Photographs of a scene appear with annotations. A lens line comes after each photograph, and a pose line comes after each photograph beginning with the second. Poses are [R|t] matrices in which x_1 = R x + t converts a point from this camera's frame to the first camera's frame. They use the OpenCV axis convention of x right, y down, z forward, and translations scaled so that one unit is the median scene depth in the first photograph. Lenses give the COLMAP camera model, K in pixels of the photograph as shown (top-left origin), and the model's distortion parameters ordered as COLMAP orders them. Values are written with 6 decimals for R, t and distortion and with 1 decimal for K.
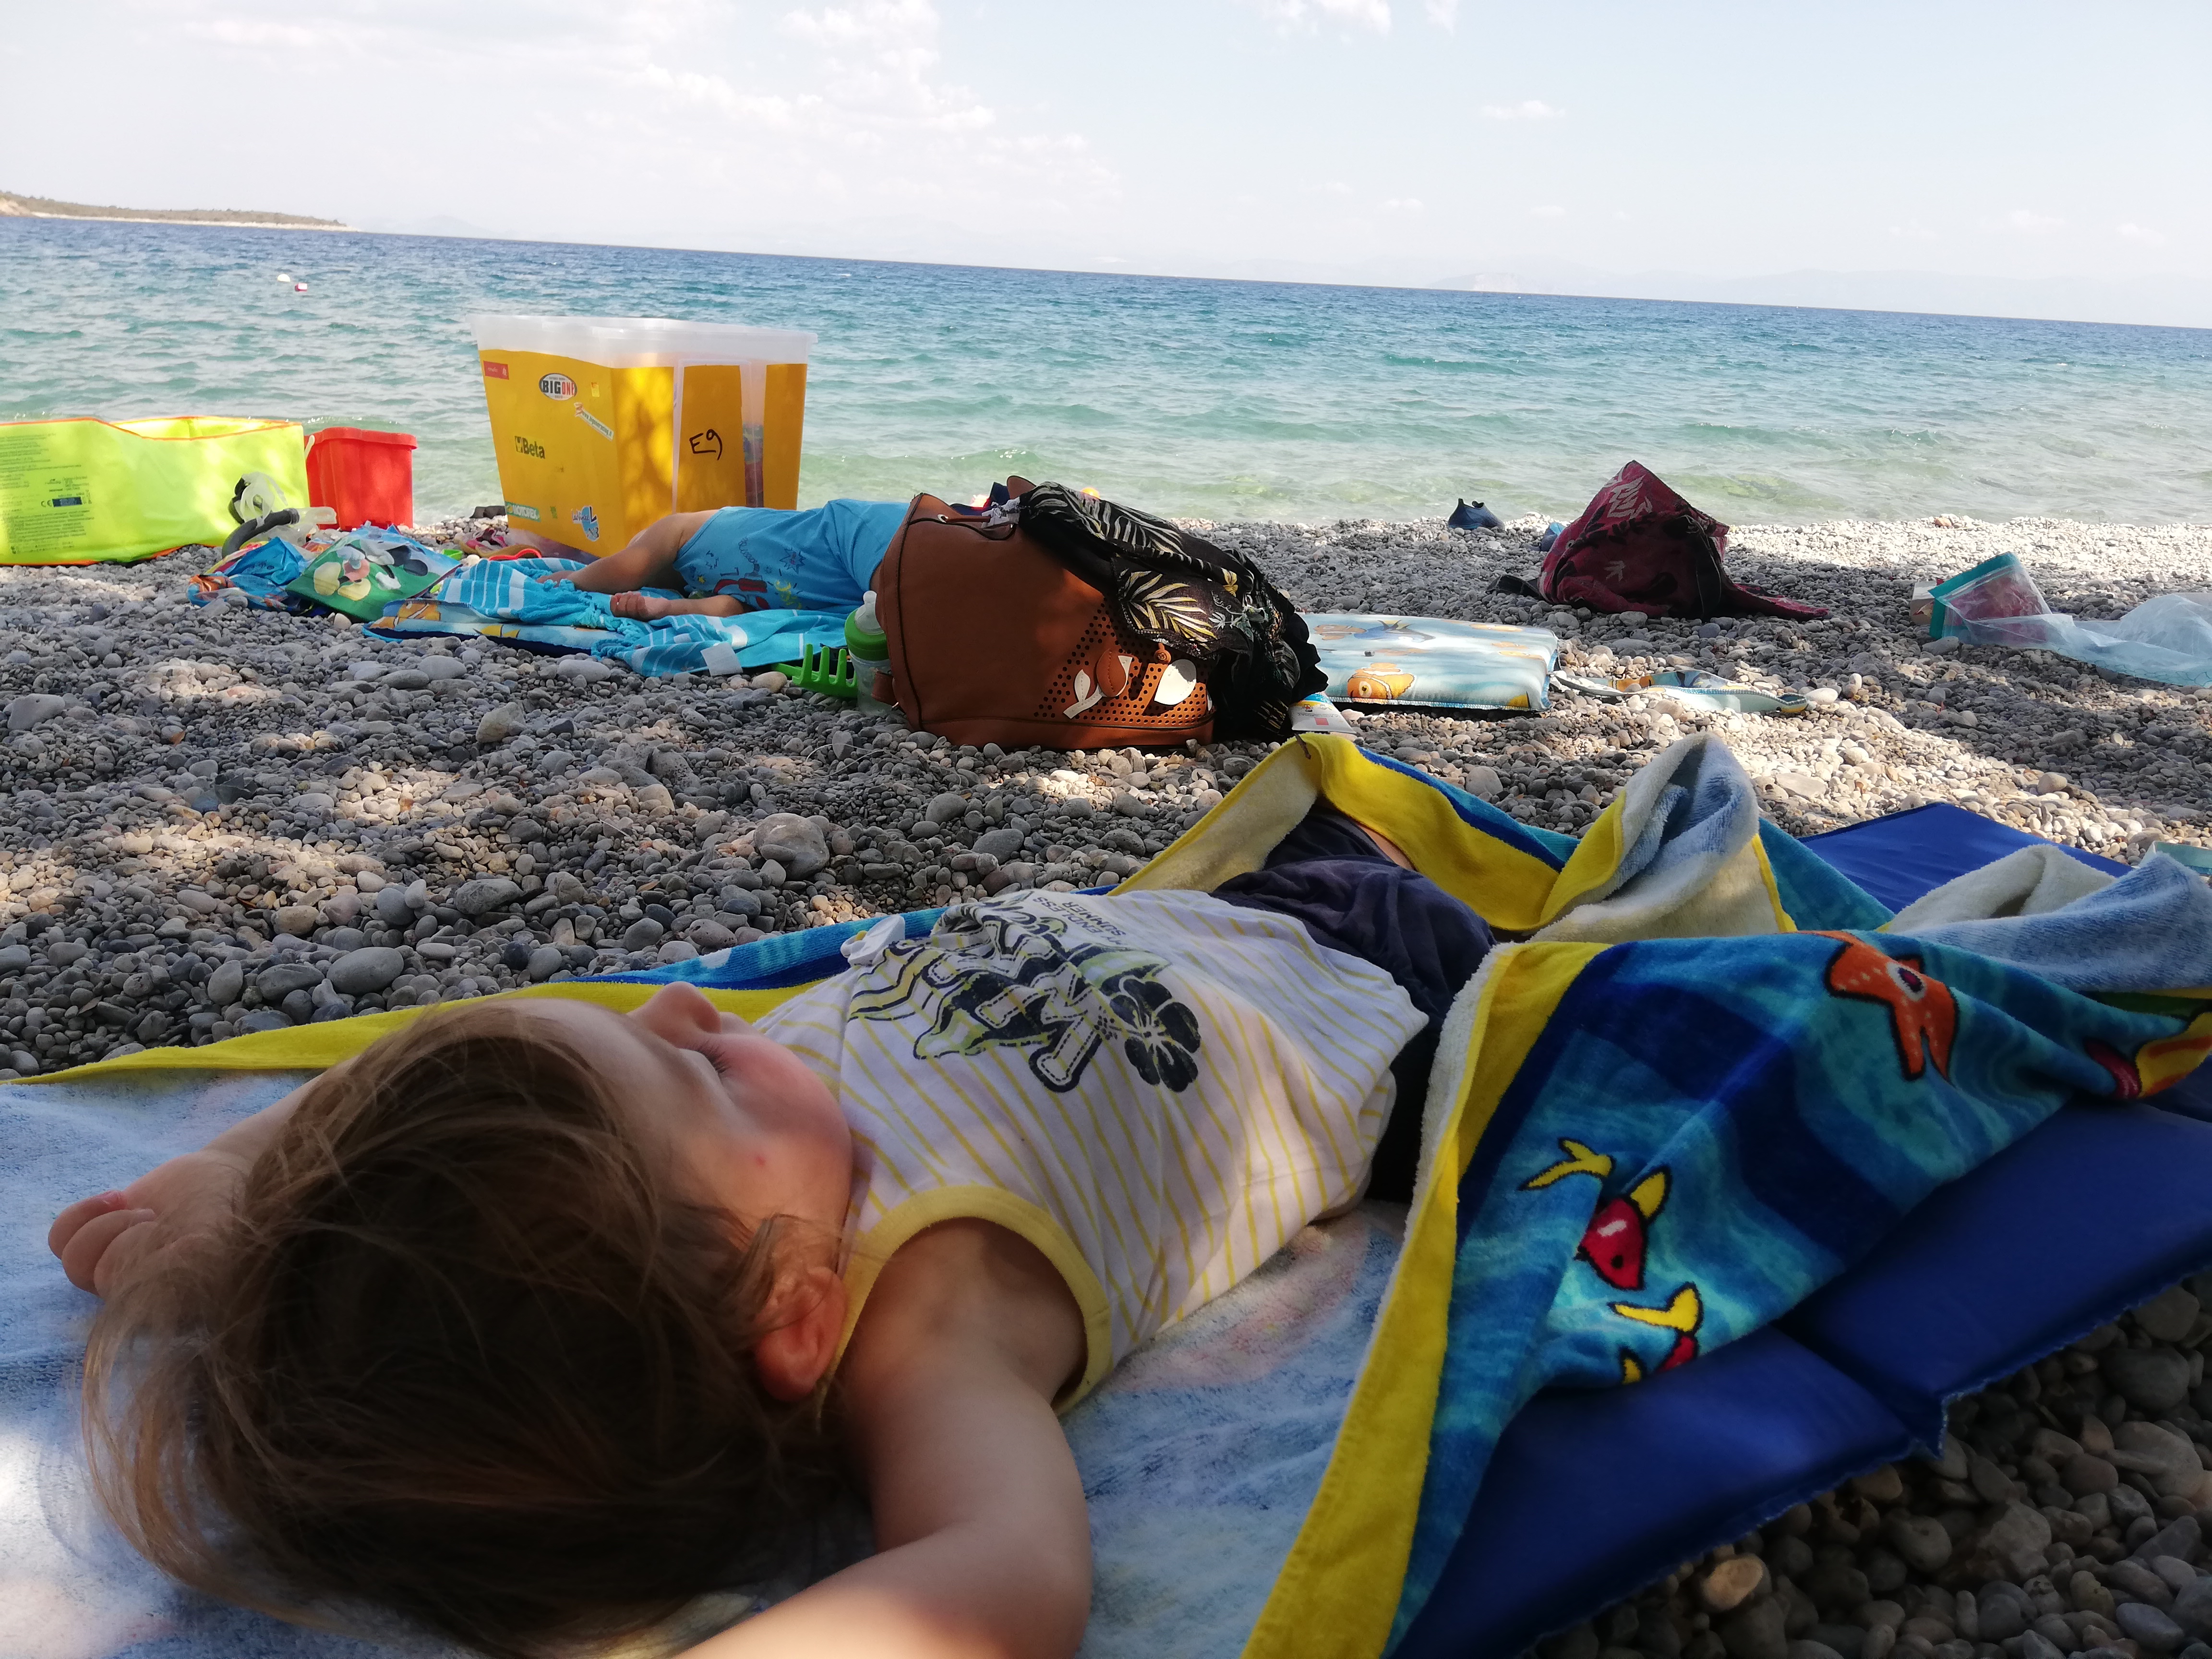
lens RADIAL K [[1664.9, 0, 1100.5], [0, 1664.9, 822.0], [0, 0, 1]] dist [0.036901, -0.054374]
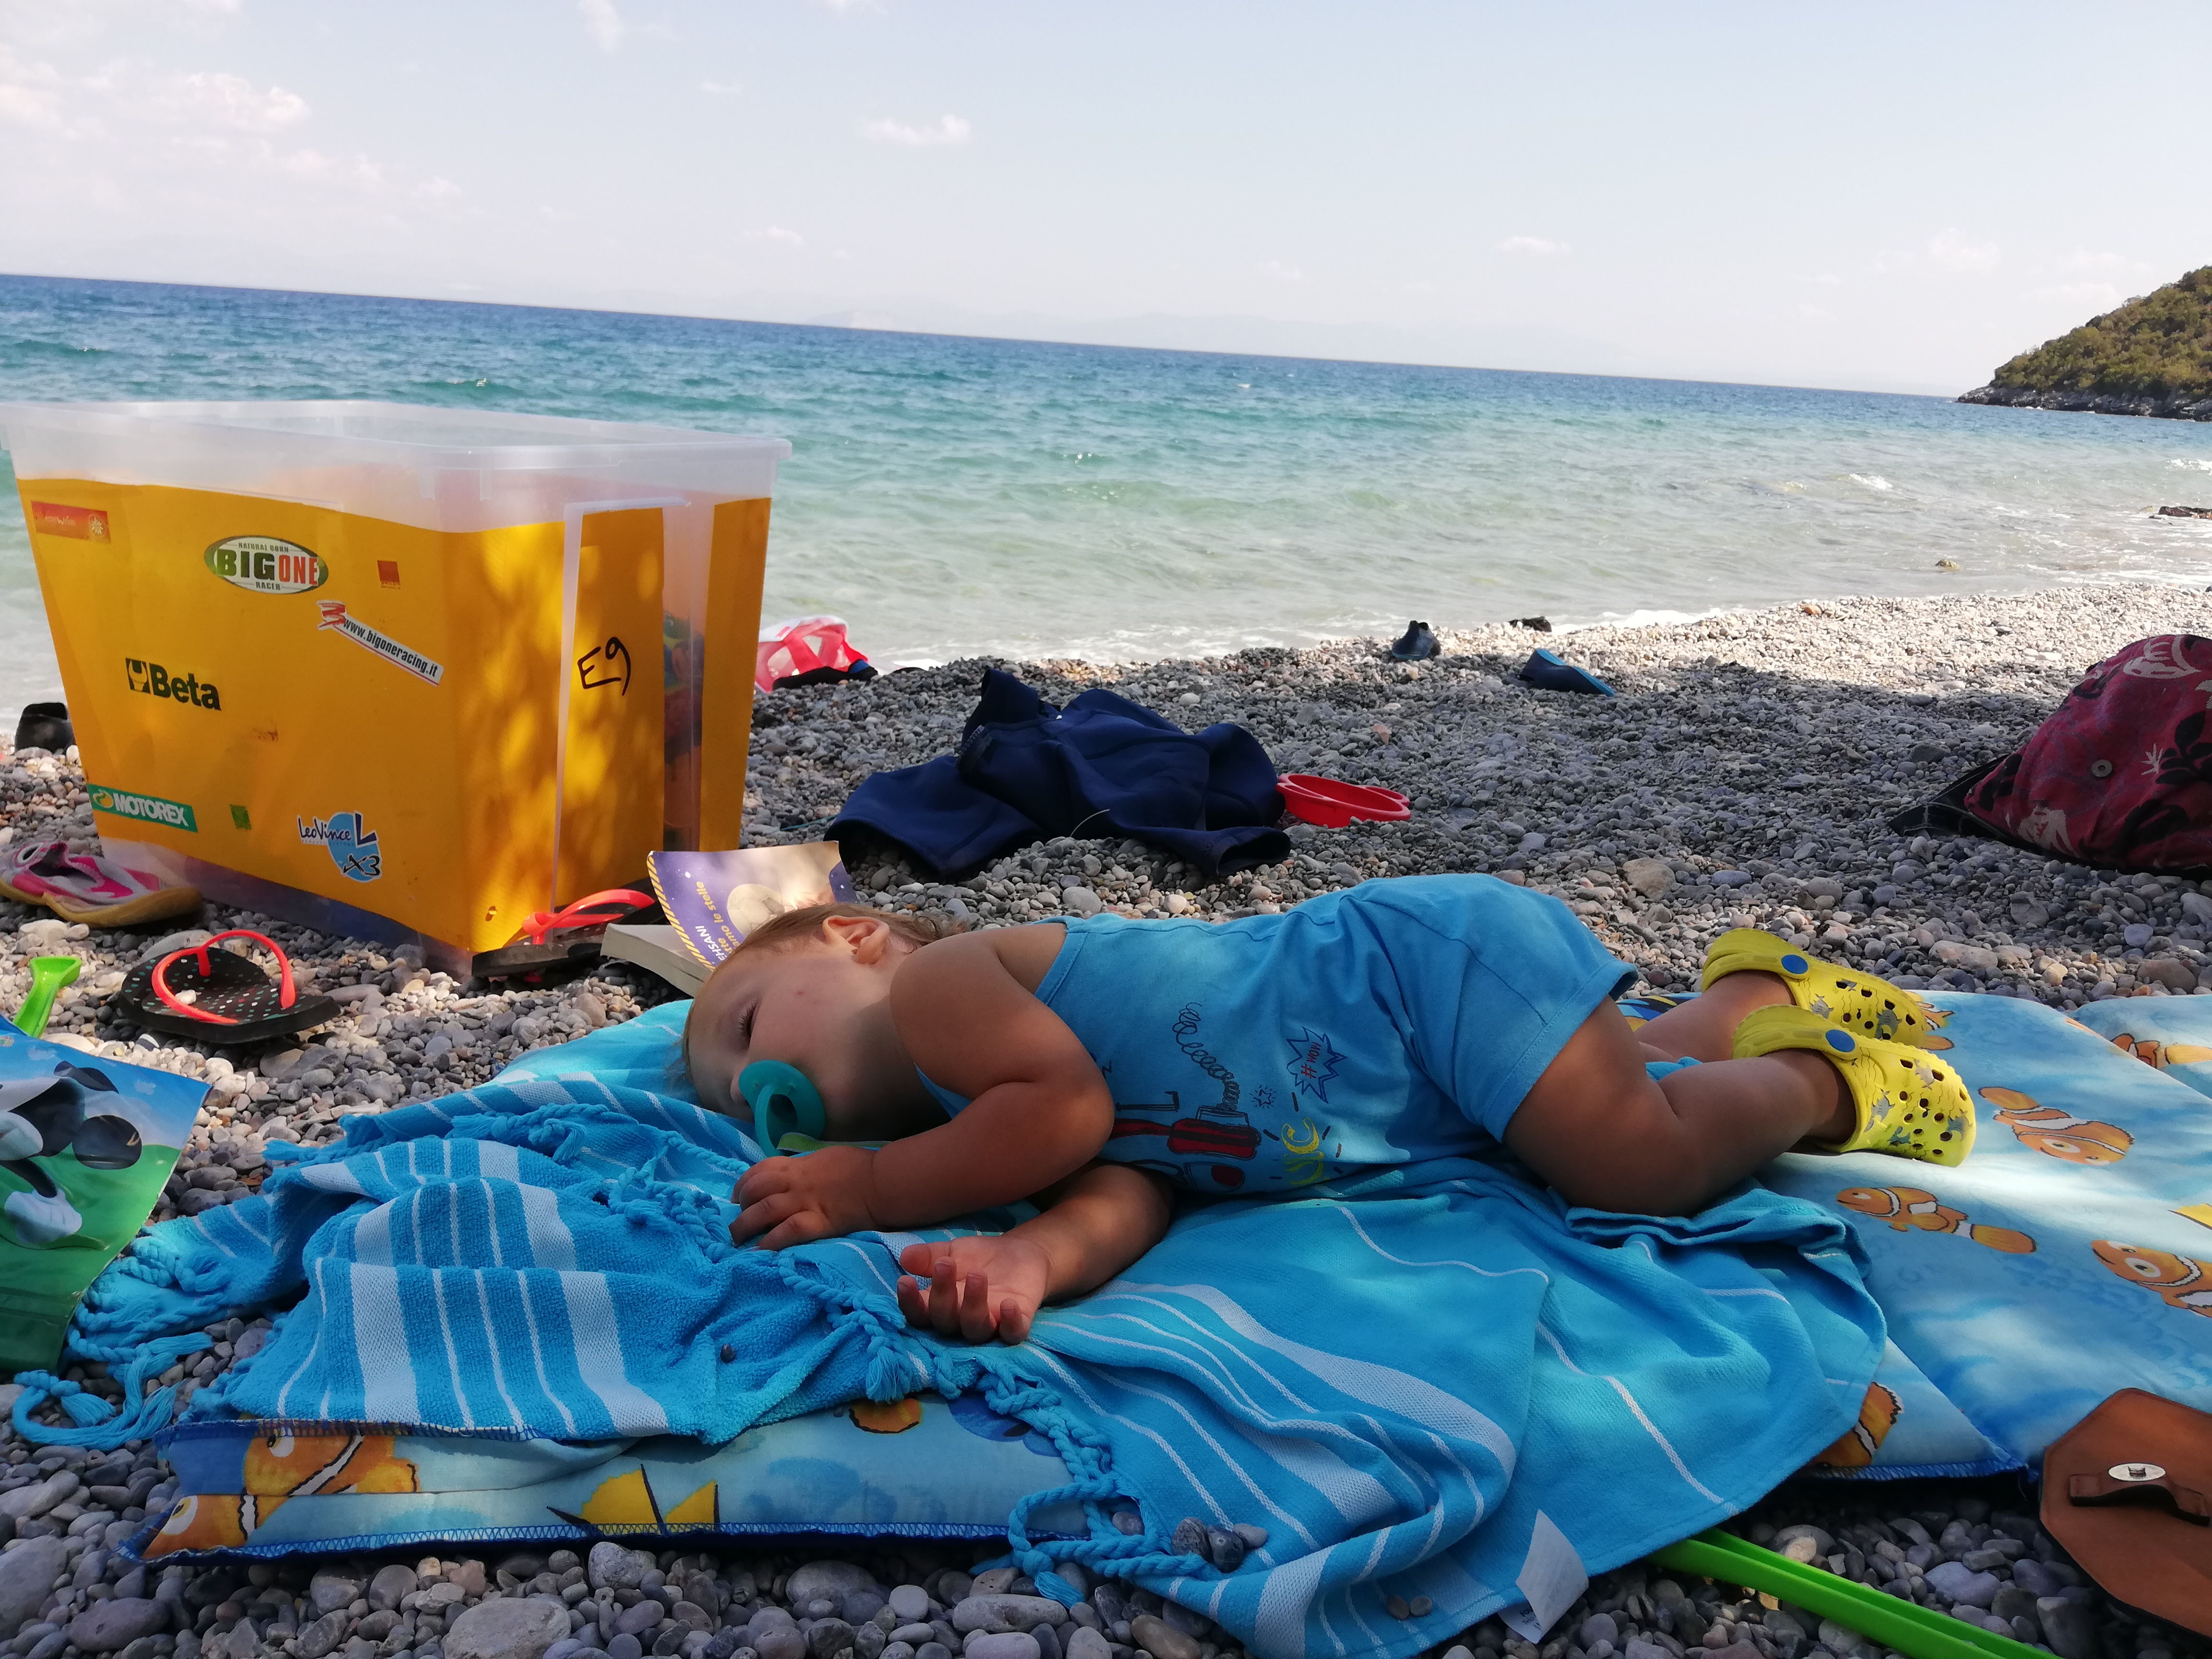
lens RADIAL K [[1664.9, 0, 1100.5], [0, 1664.9, 822.0], [0, 0, 1]] dist [0.036901, -0.054374]
pose [[0.930194, -0.087478, 0.356492, -0.279356], [0.093834, 0.995588, -0.000540, -0.166993], [-0.354871, 0.033953, 0.934298, 0.494422]]
